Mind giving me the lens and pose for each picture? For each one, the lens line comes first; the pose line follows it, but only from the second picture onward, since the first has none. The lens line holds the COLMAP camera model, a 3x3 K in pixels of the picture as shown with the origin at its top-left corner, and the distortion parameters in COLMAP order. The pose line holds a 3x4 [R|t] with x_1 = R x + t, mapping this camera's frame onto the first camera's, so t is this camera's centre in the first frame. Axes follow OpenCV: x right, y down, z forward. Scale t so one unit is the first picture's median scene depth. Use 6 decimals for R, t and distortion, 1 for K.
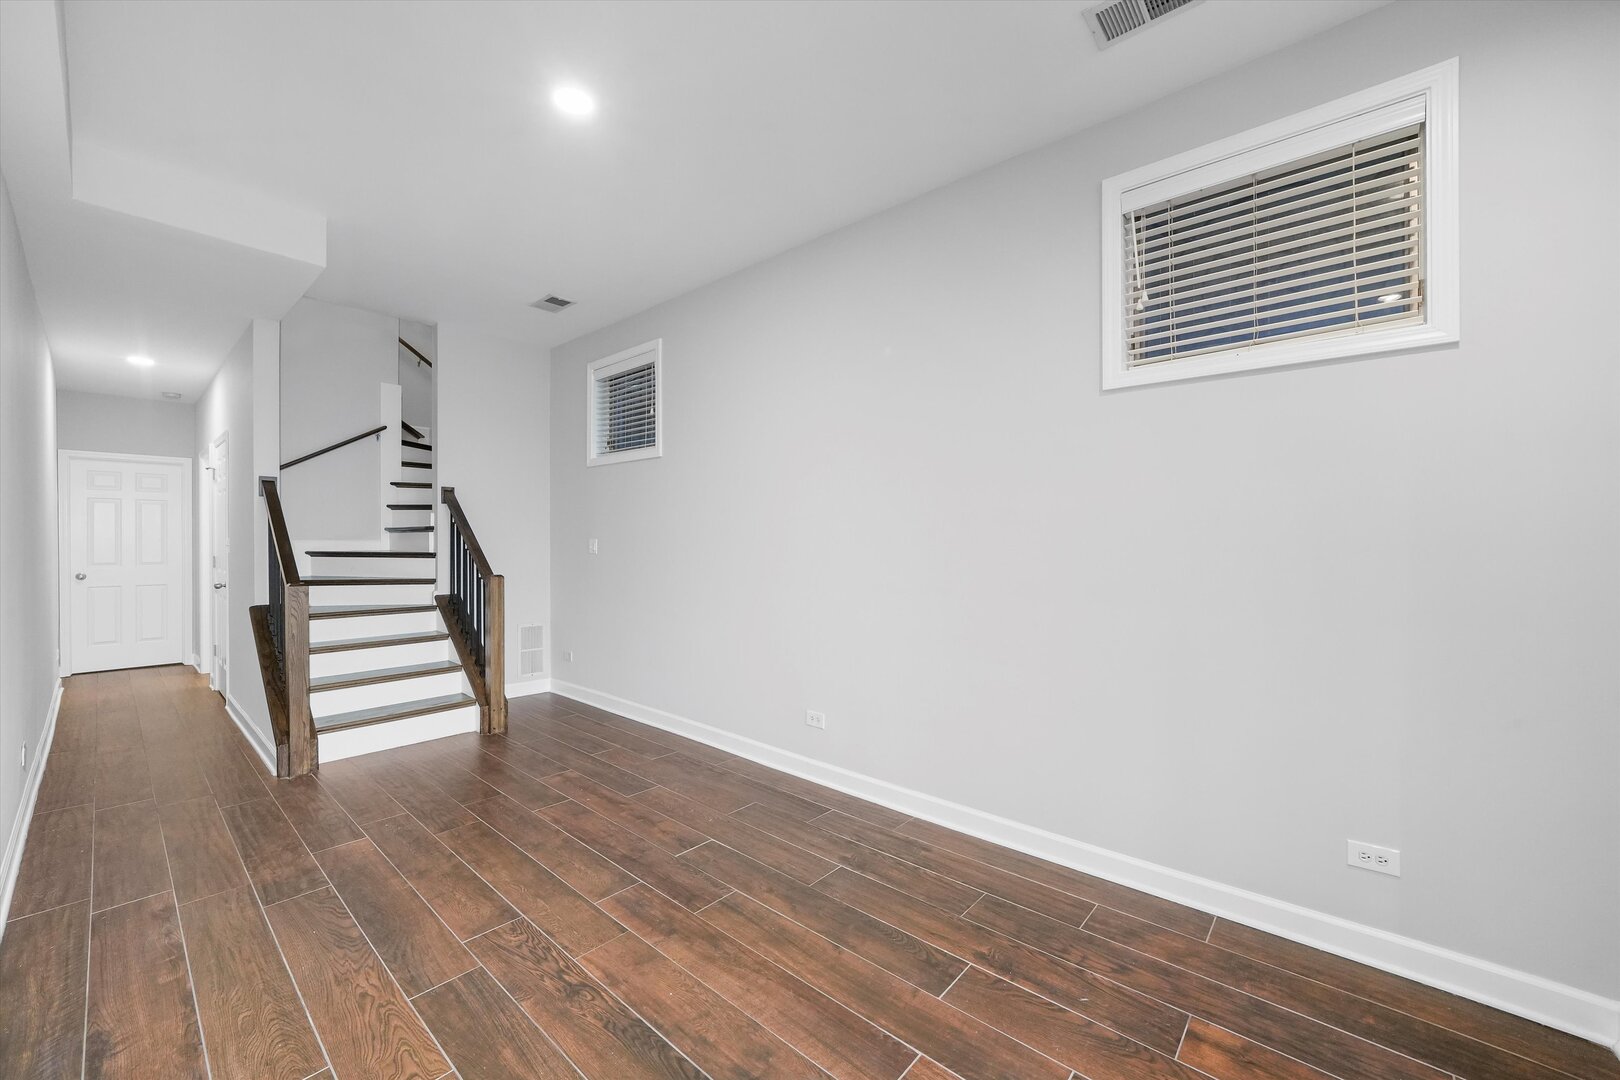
lens RADIAL K [[619.1, 0, 814.1], [0, 619.1, 550.1], [0, 0, 1]] dist [-0.001872, -0.000395]
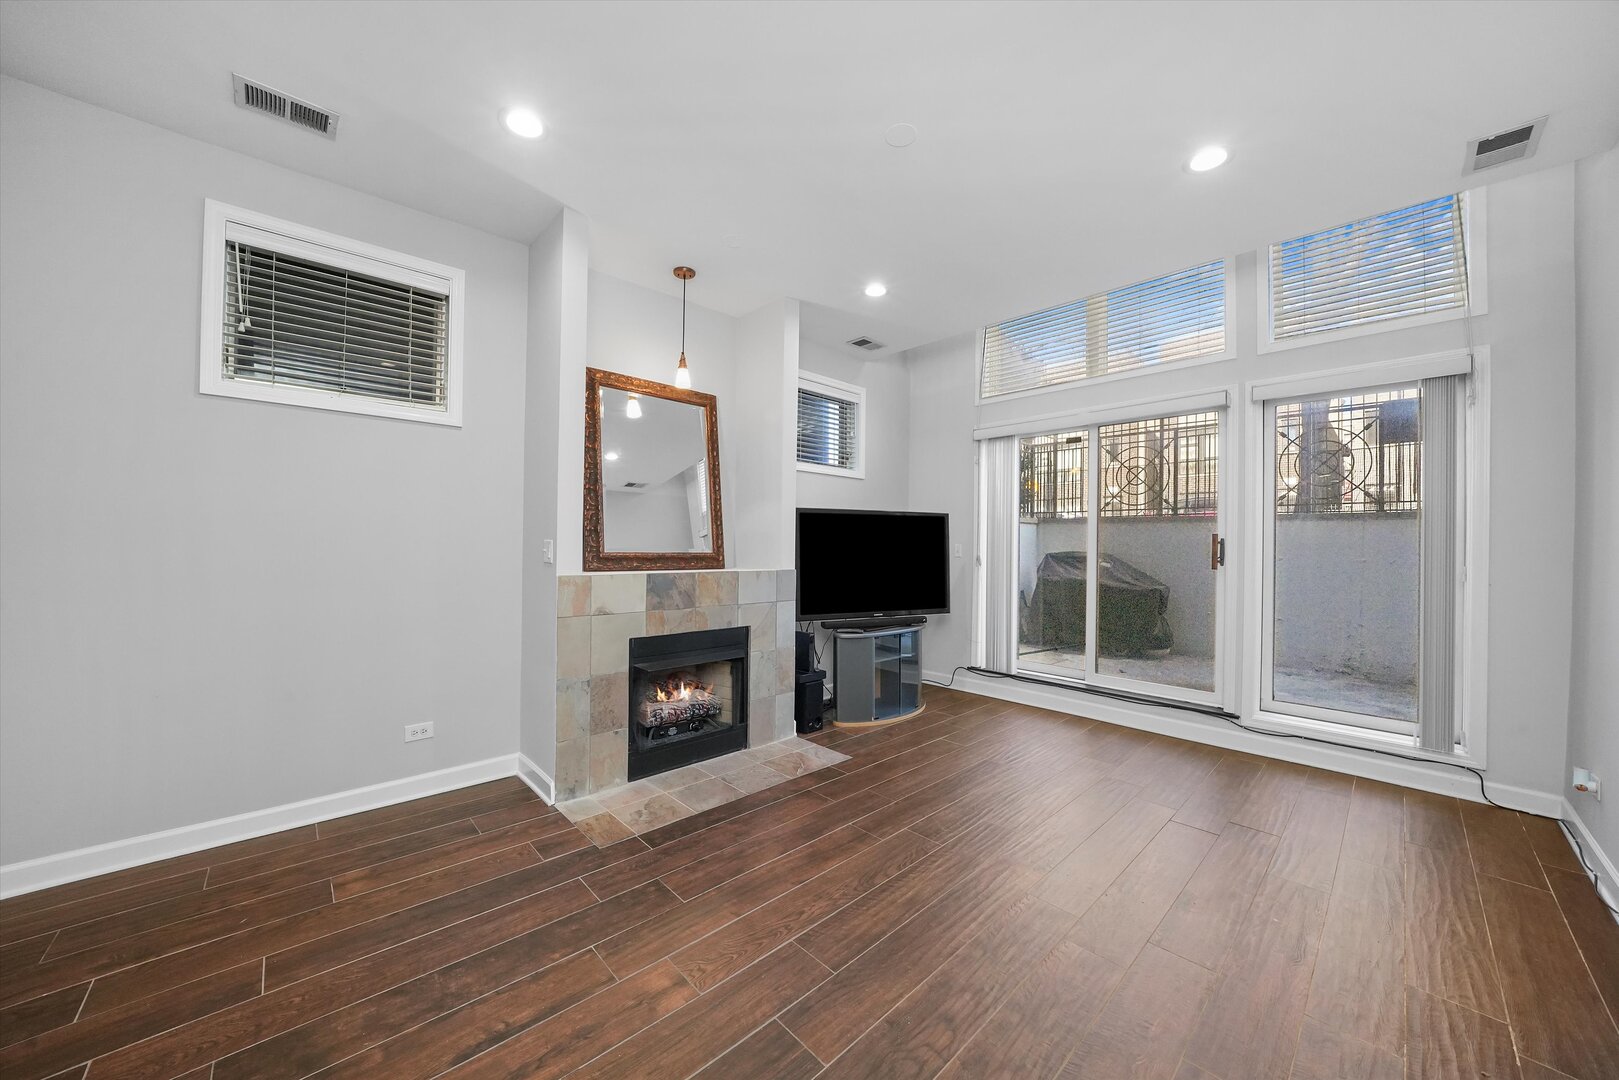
lens RADIAL K [[583.3, 0, 805.0], [0, 583.3, 540.3], [0, 0, 1]] dist [-0.001135, -0.000080]
pose [[0.113067, 0.002091, 0.993585, -0.499560], [-0.004556, 0.999988, -0.001586, -0.008121], [-0.993577, -0.004348, 0.113075, -0.178087]]
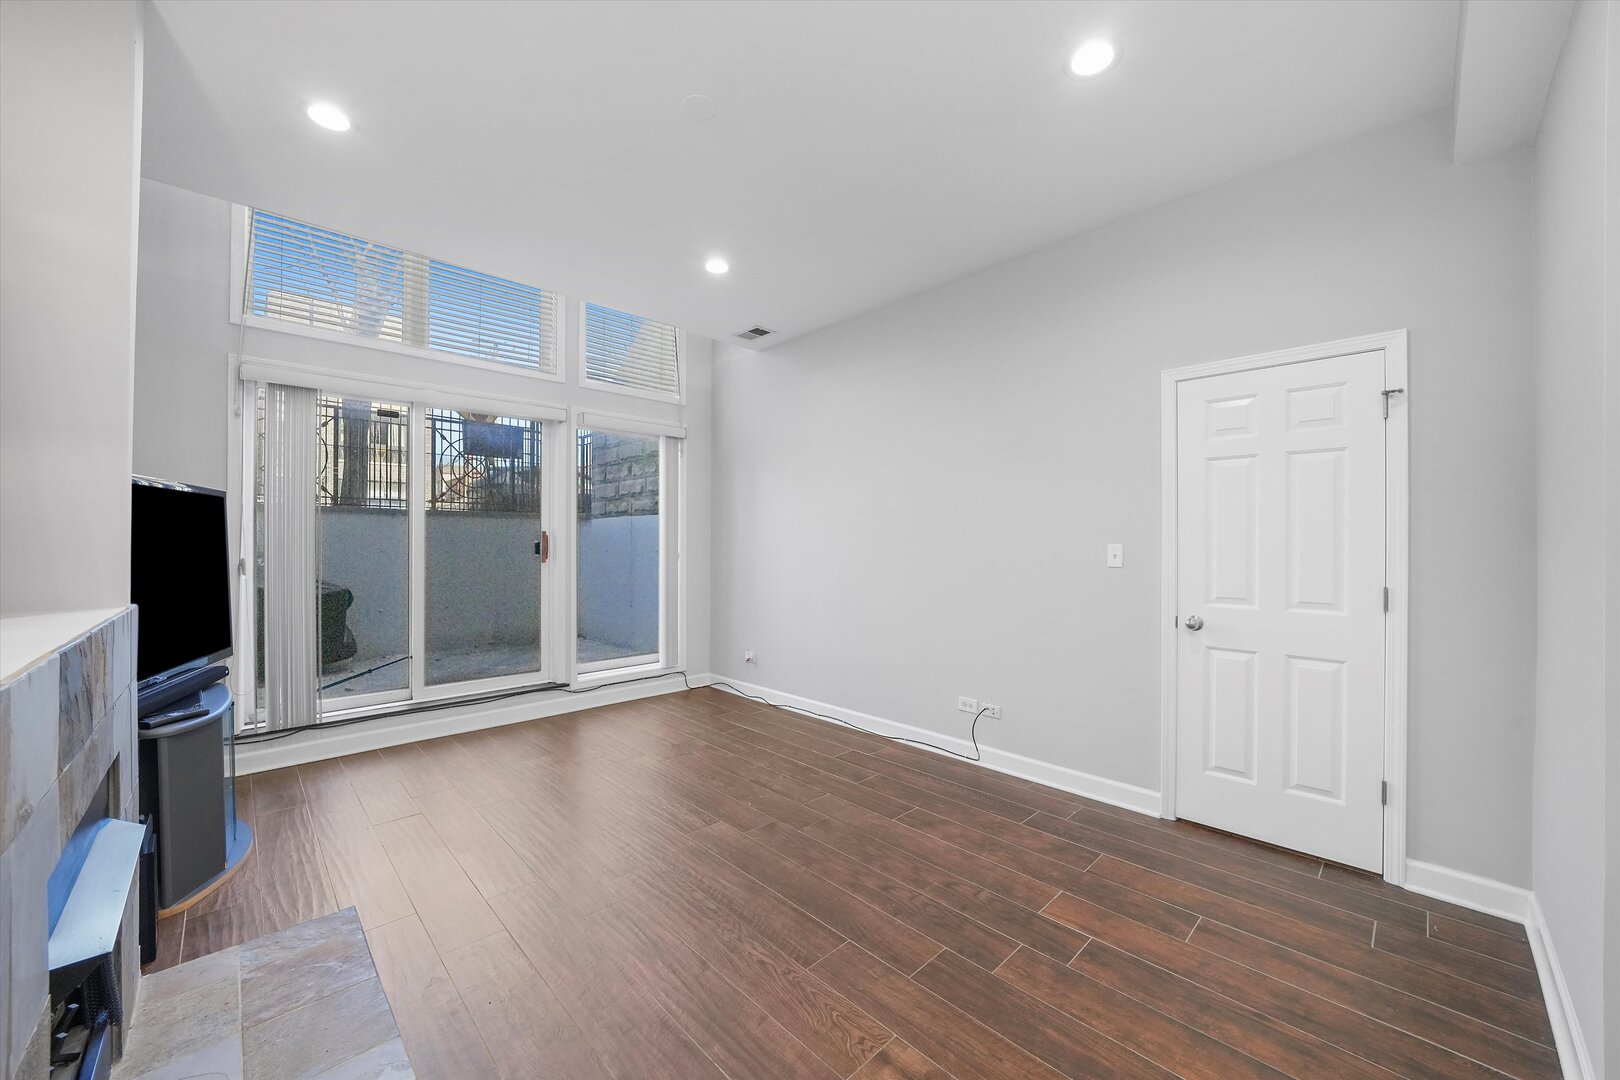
lens RADIAL K [[619.1, 0, 807.1], [0, 619.1, 537.2], [0, 0, 1]] dist [-0.001872, -0.000395]
pose [[-0.996398, -0.003948, 0.084712, 0.416459], [-0.004182, 0.999988, -0.002587, -0.010954], [-0.084700, -0.002932, -0.996402, 0.946087]]
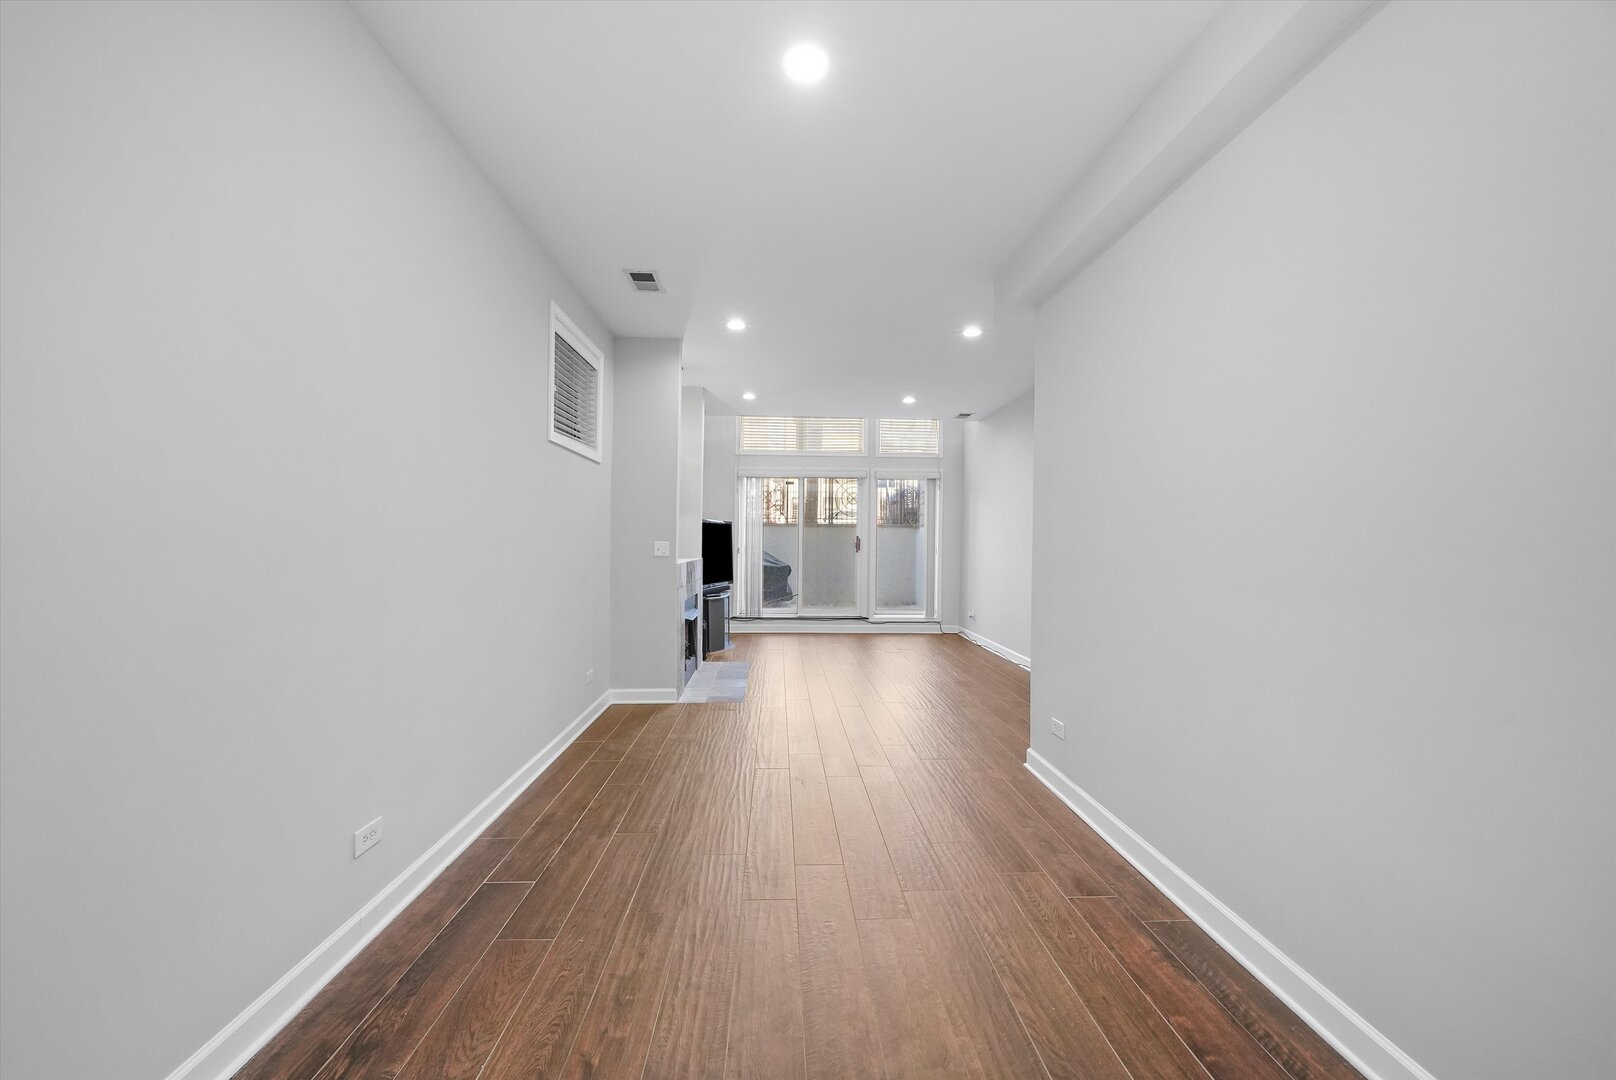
lens RADIAL K [[617.6, 0, 800.5], [0, 617.6, 543.2], [0, 0, 1]] dist [-0.001872, -0.000395]
pose [[-0.693286, -0.012797, 0.720549, -1.318386], [-0.008182, 0.999918, 0.009885, -0.027225], [-0.720616, 0.000957, -0.693334, 2.070966]]
